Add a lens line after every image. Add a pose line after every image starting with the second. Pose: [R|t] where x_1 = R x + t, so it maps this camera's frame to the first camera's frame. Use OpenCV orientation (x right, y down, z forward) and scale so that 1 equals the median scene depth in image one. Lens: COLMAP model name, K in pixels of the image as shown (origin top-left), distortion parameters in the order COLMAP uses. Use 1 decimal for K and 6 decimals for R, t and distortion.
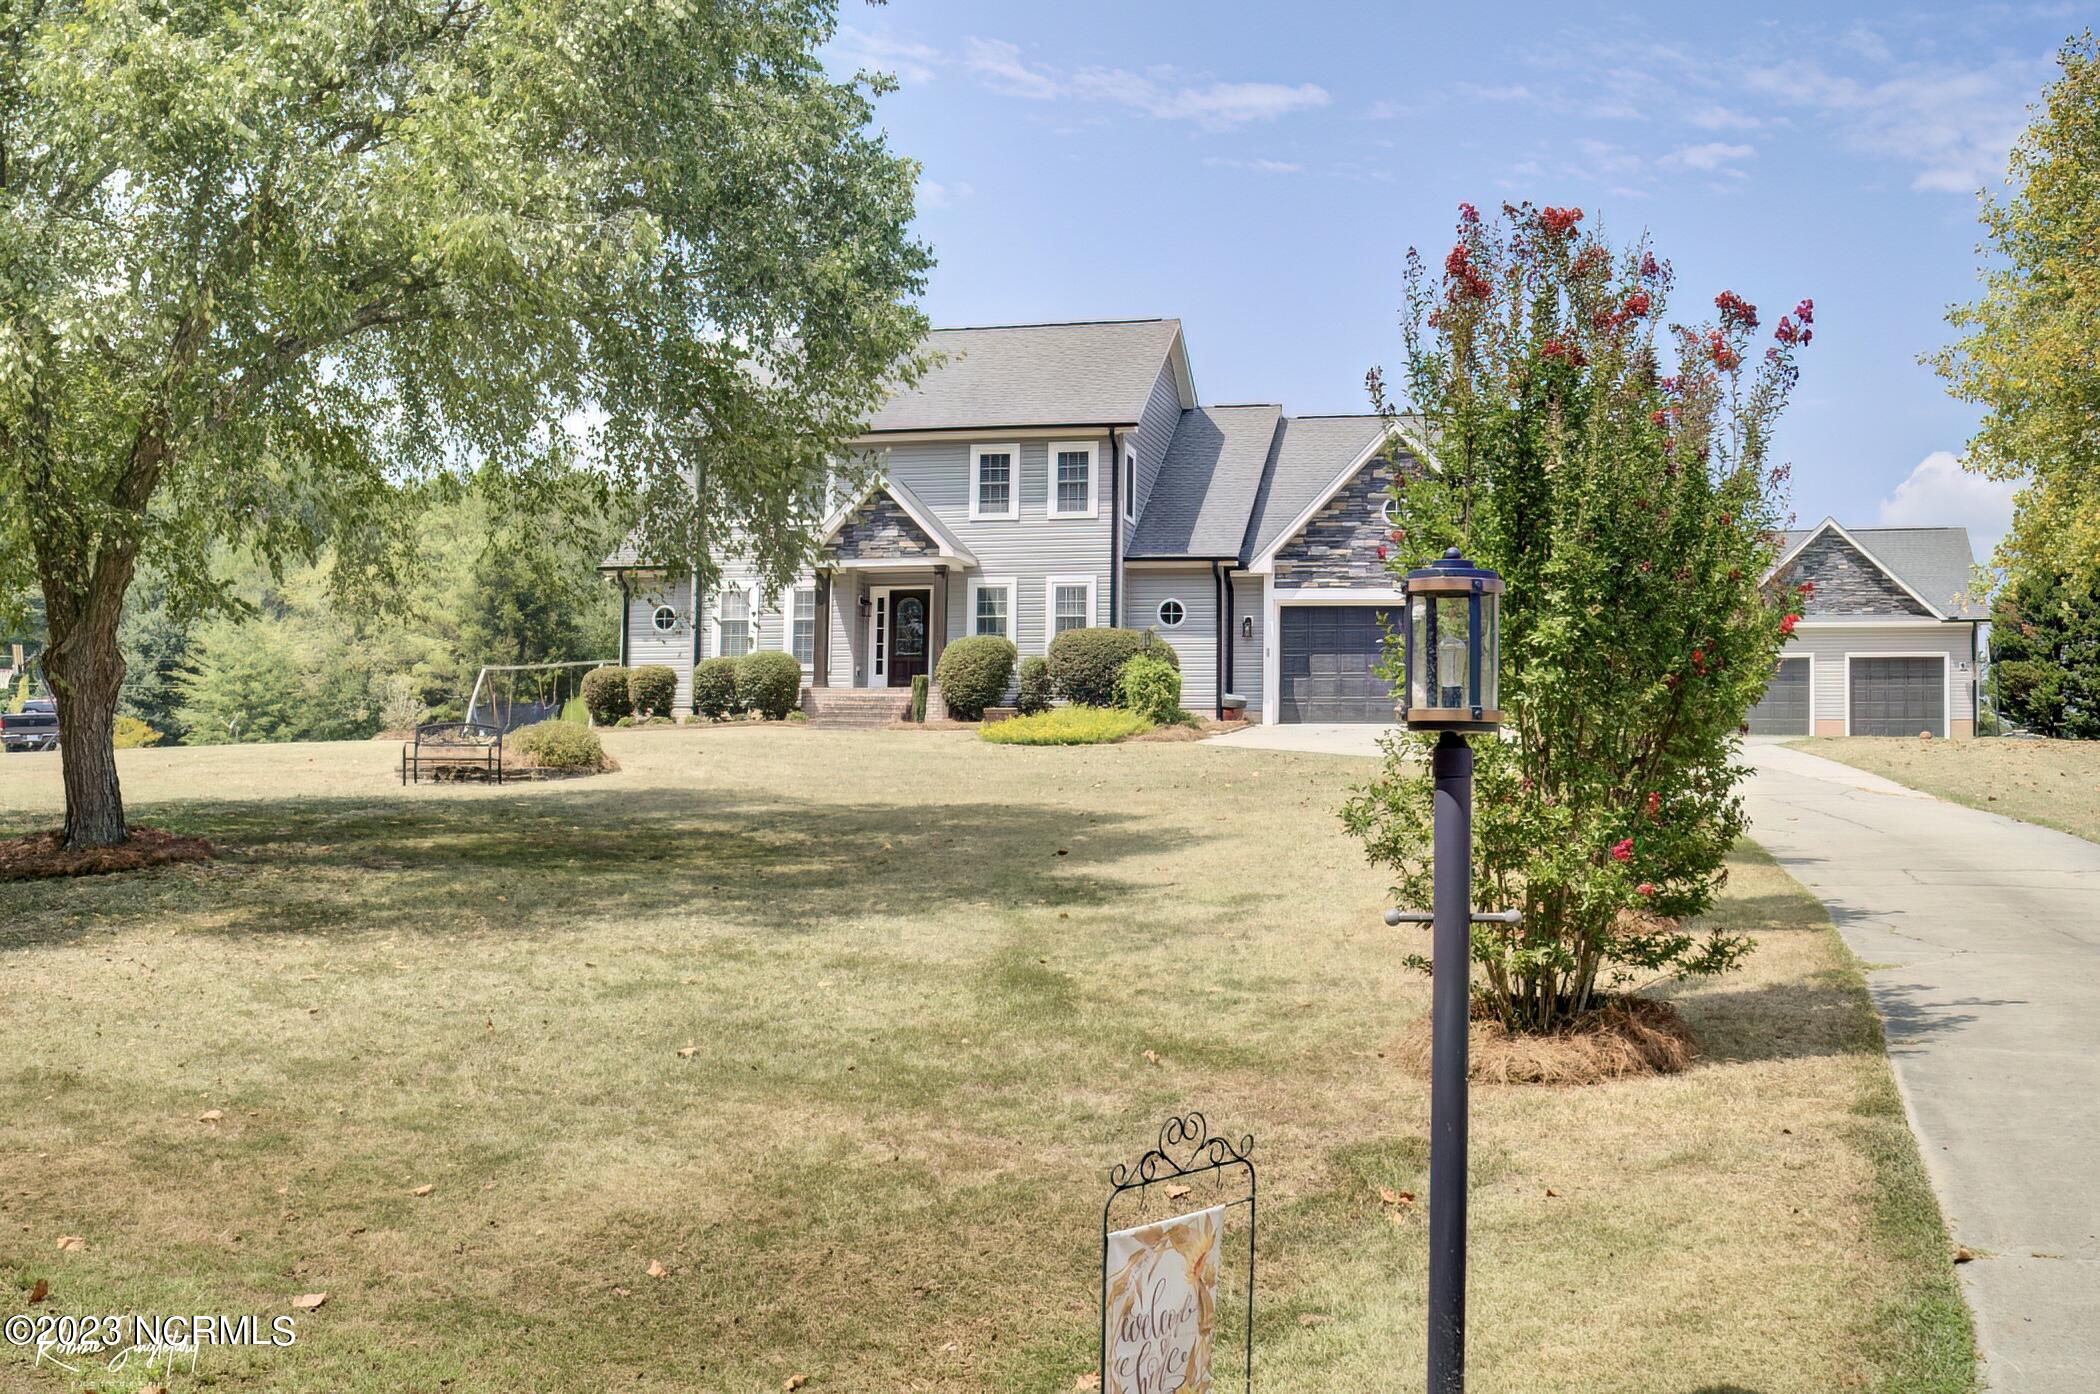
lens RADIAL K [[2114.1, 0, 1050.0], [0, 2114.1, 697.0], [0, 0, 1]] dist [-0.273176, 0.394456]
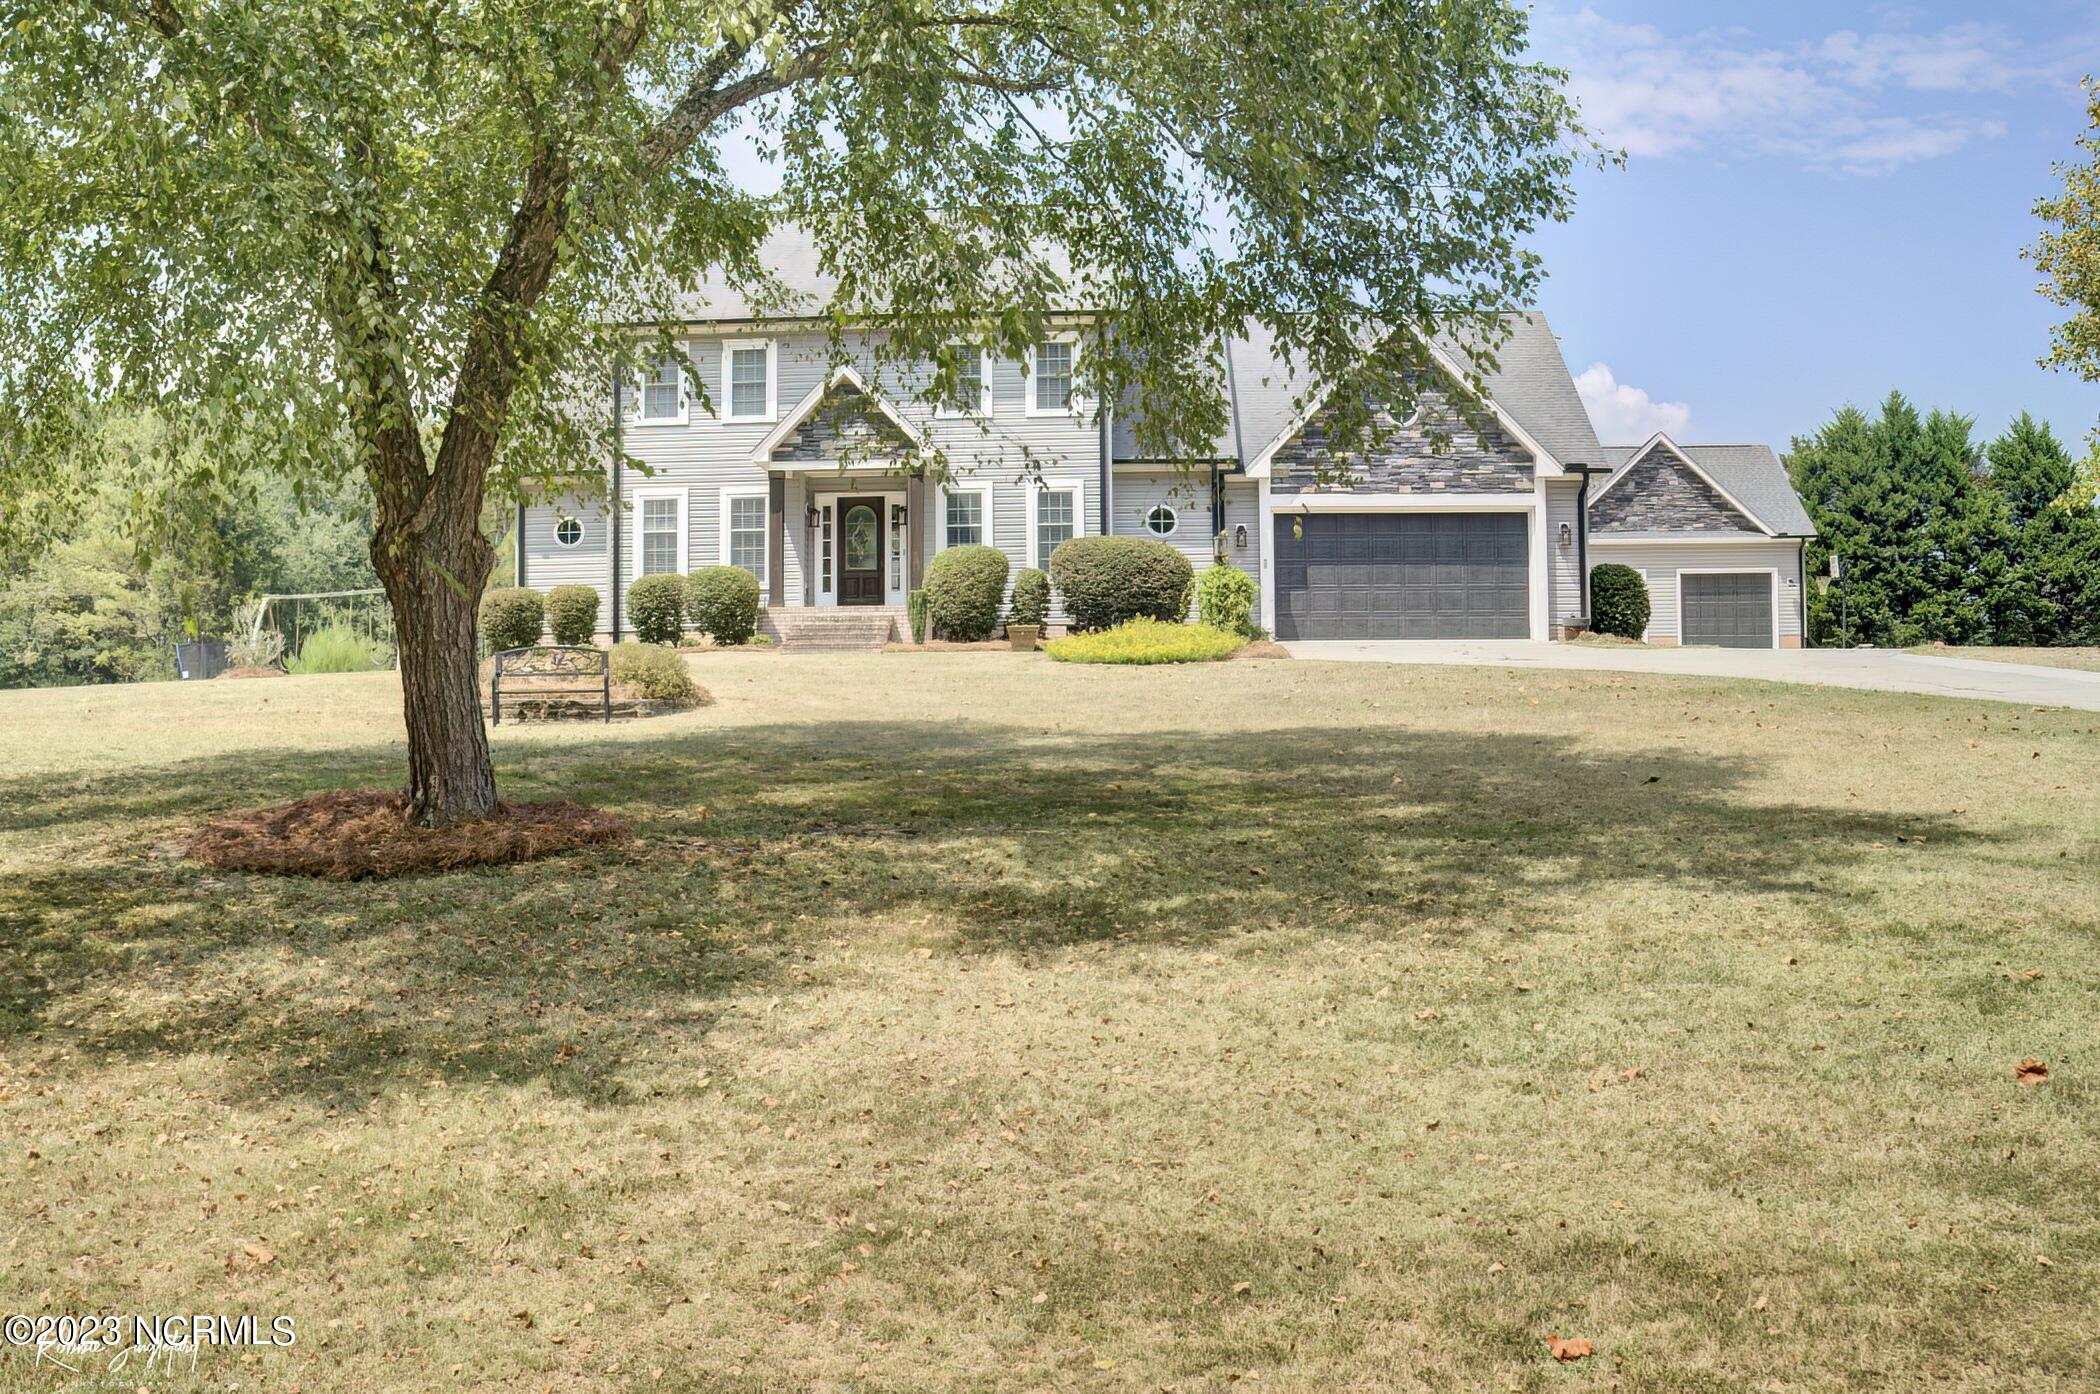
lens RADIAL K [[2114.1, 0, 1050.0], [0, 2114.1, 697.0], [0, 0, 1]] dist [-0.273176, 0.394456]
pose [[0.980409, -0.018926, 0.196061, -0.167997], [0.012659, 0.999370, 0.033165, 0.005171], [-0.196565, -0.030034, 0.980031, 0.116481]]
